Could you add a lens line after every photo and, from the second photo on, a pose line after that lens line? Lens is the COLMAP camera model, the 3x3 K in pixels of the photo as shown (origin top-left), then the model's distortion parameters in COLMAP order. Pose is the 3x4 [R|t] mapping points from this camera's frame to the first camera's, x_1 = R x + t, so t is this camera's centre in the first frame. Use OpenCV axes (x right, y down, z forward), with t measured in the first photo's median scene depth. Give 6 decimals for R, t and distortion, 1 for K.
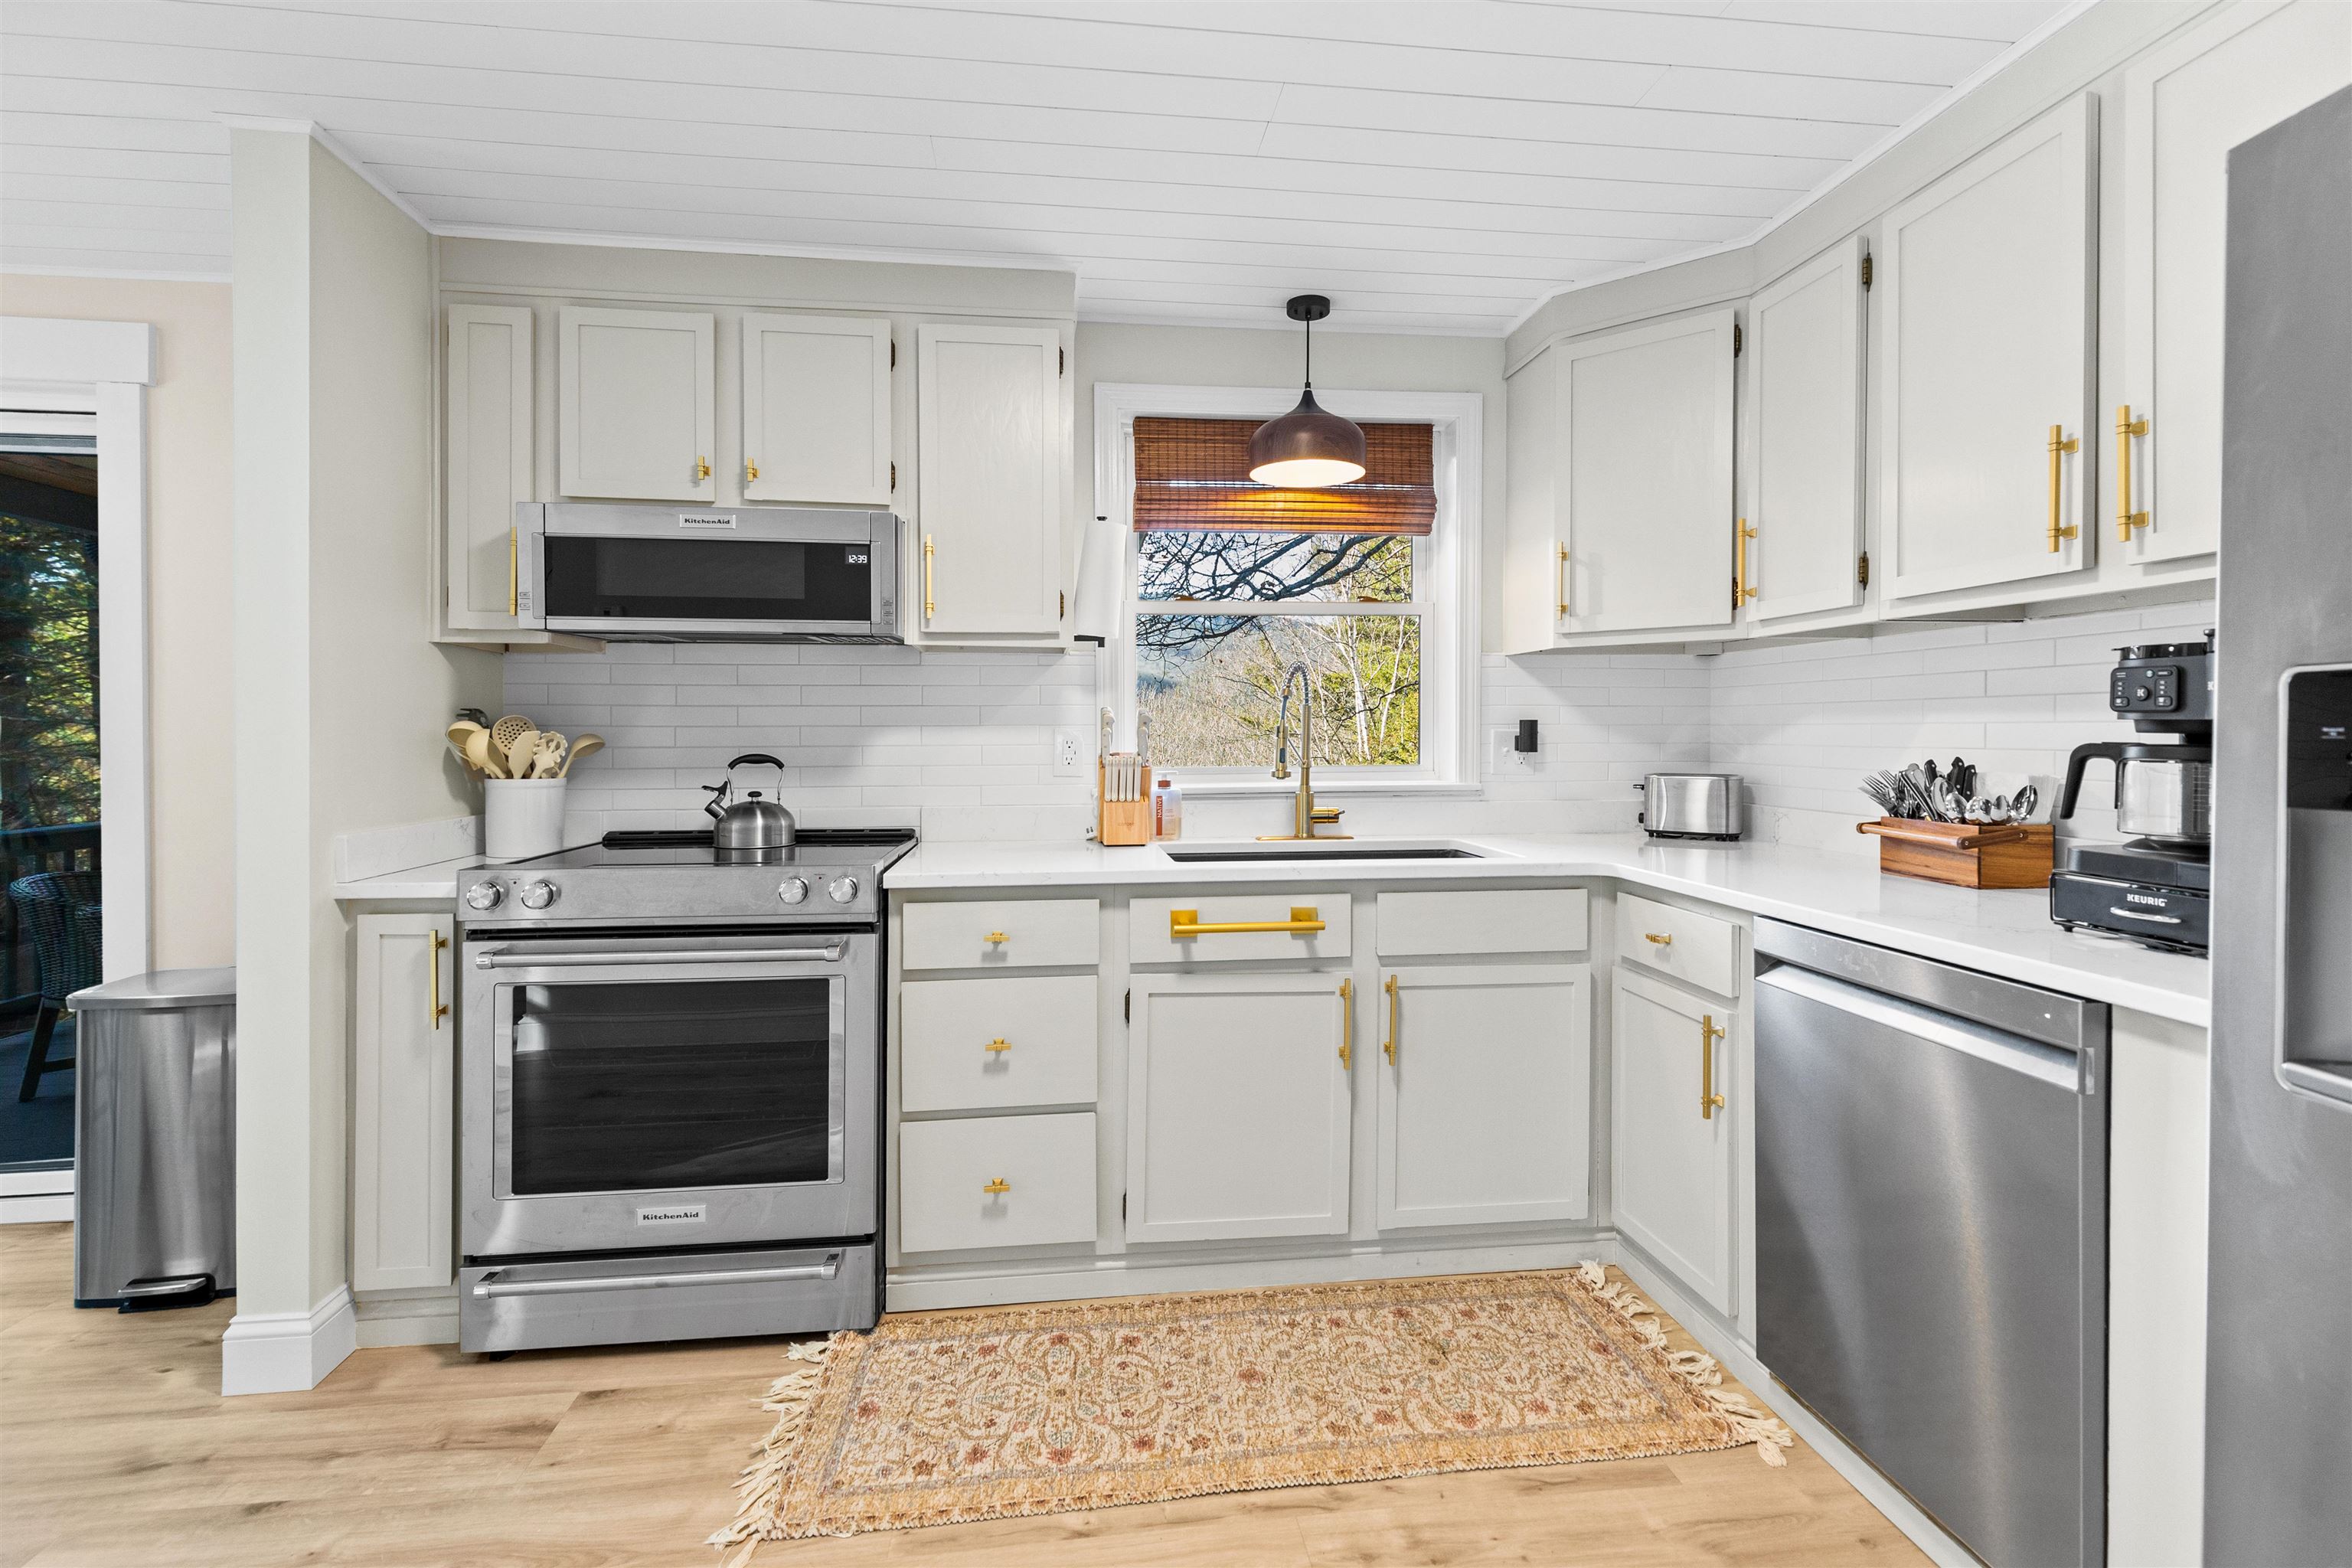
lens RADIAL K [[996.0, 0, 1168.7], [0, 996.0, 757.4], [0, 0, 1]] dist [-0.000158, -0.000225]
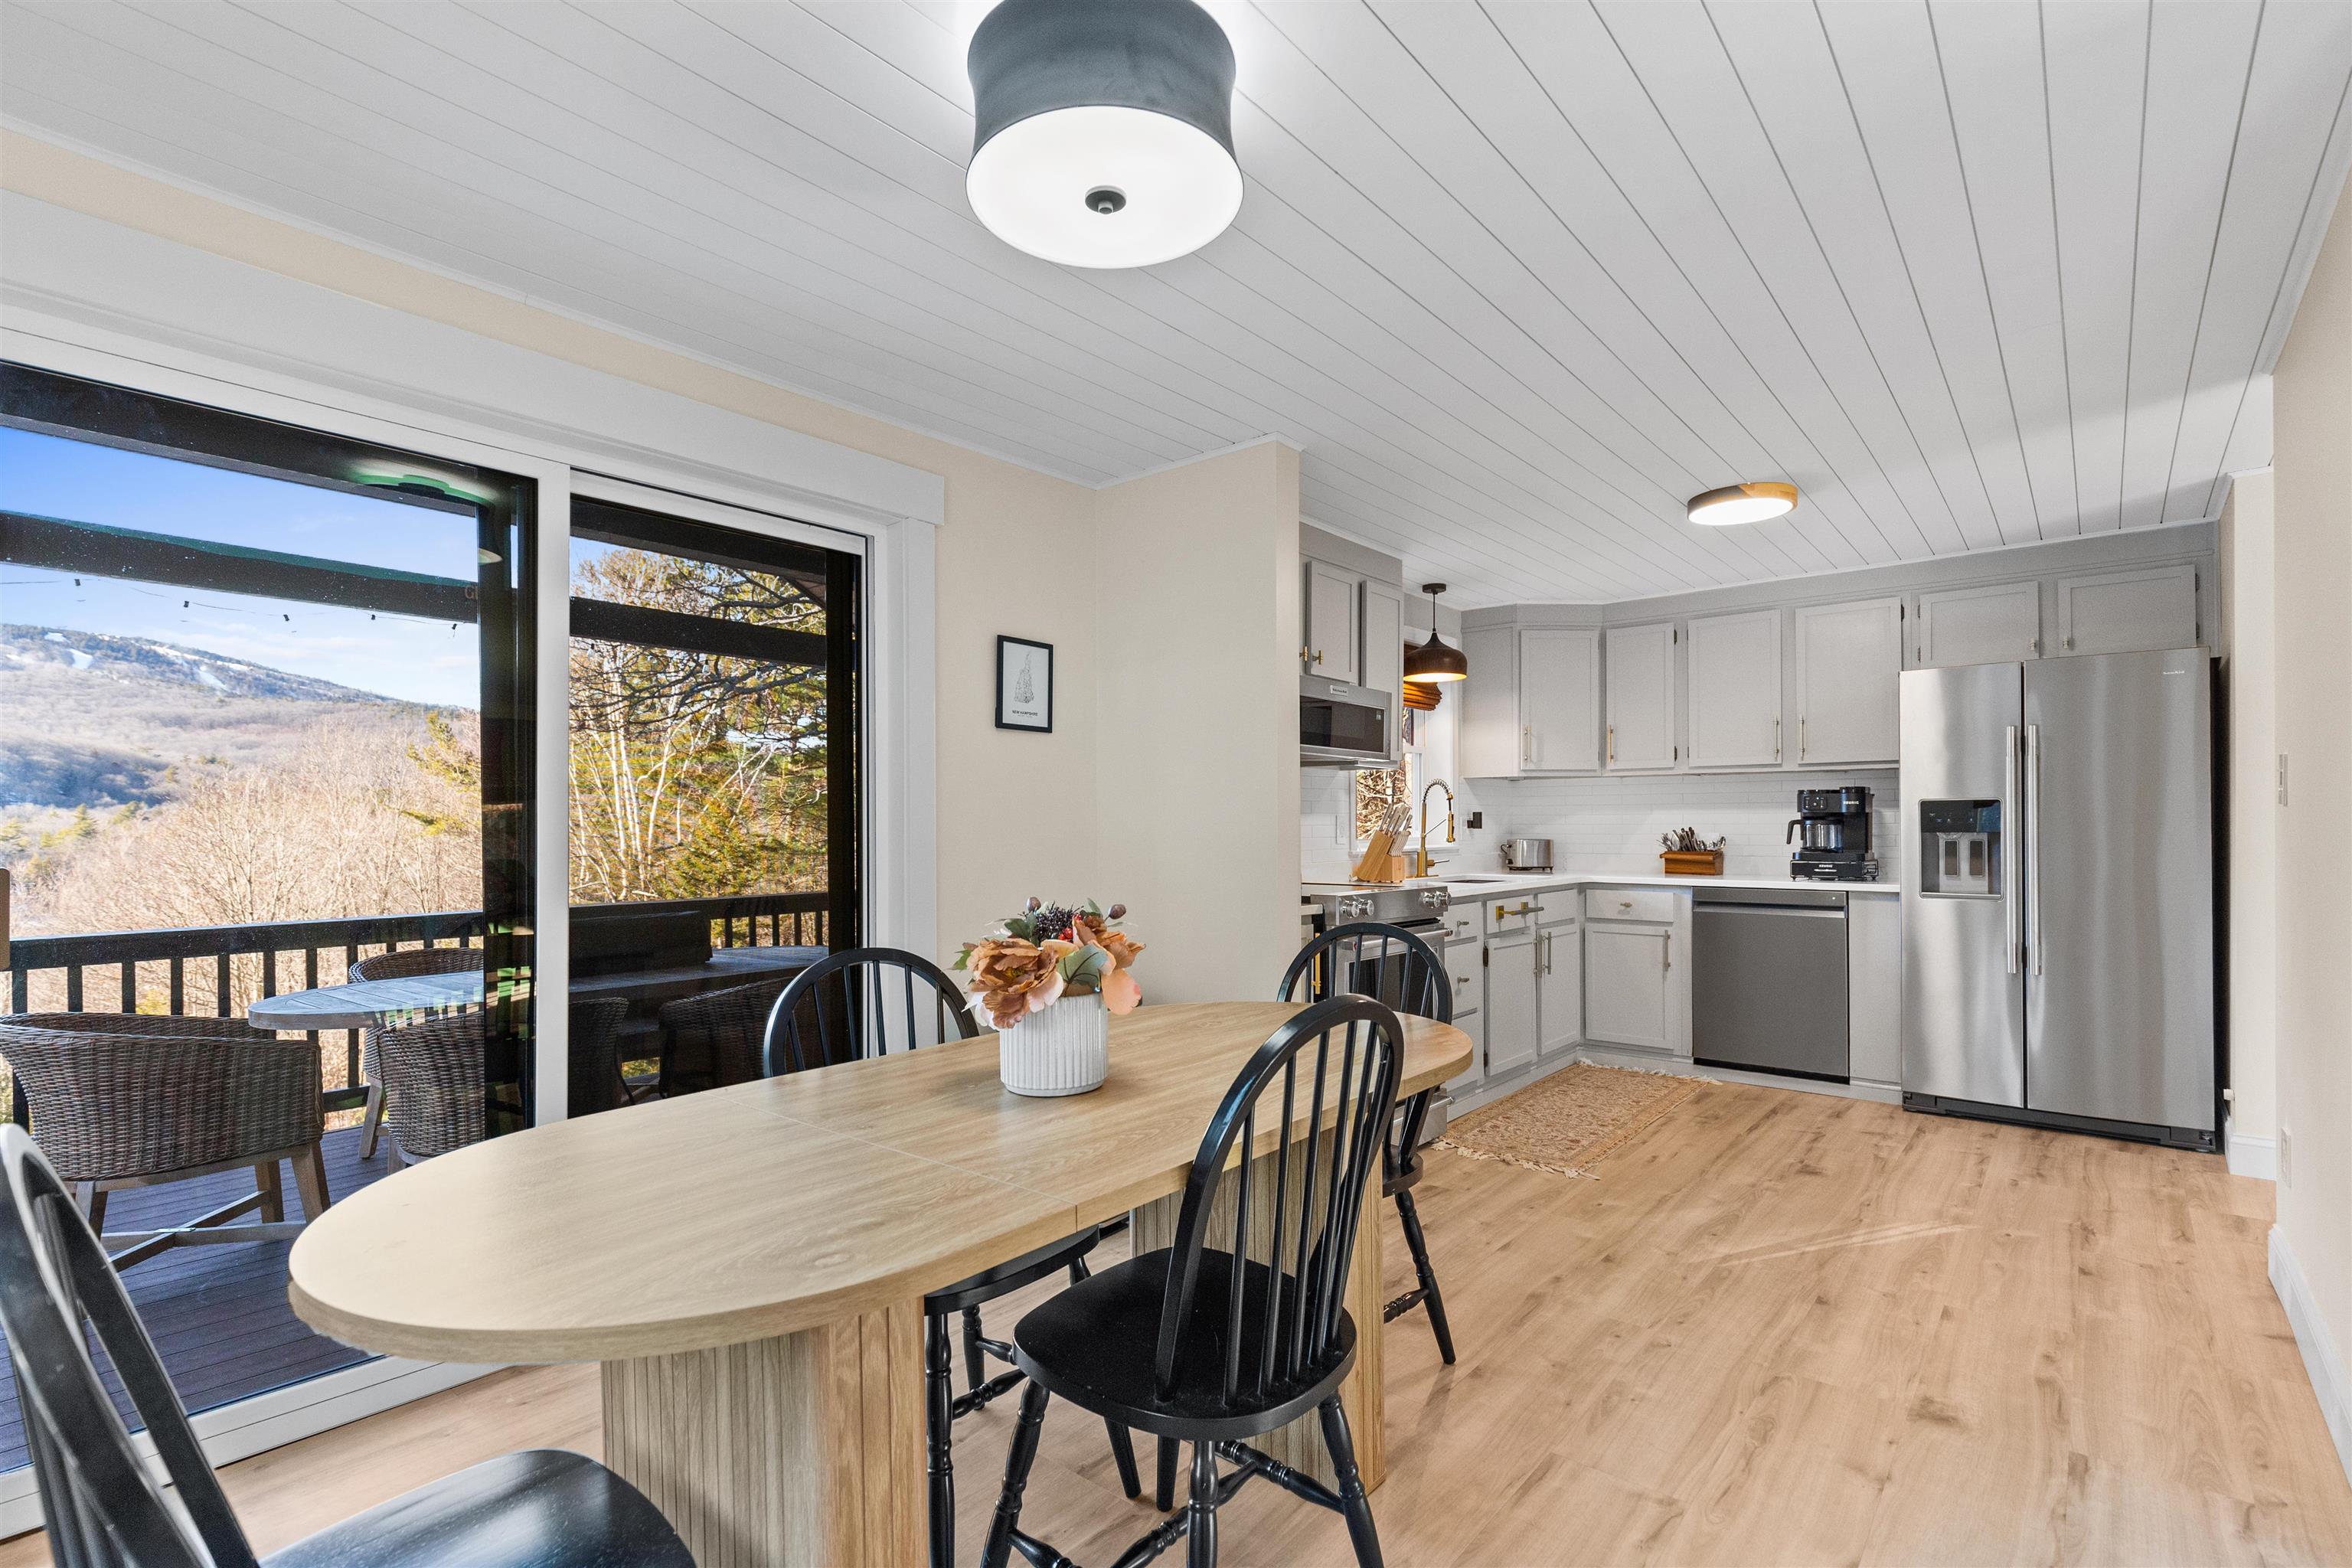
lens RADIAL K [[1071.9, 0, 1174.1], [0, 1071.9, 798.2], [0, 0, 1]] dist [0.013627, -0.000074]
pose [[0.738559, 0.014172, 0.674040, -2.115375], [0.022191, 0.998726, -0.045313, 0.023768], [-0.673824, 0.048424, 0.737303, -0.169266]]
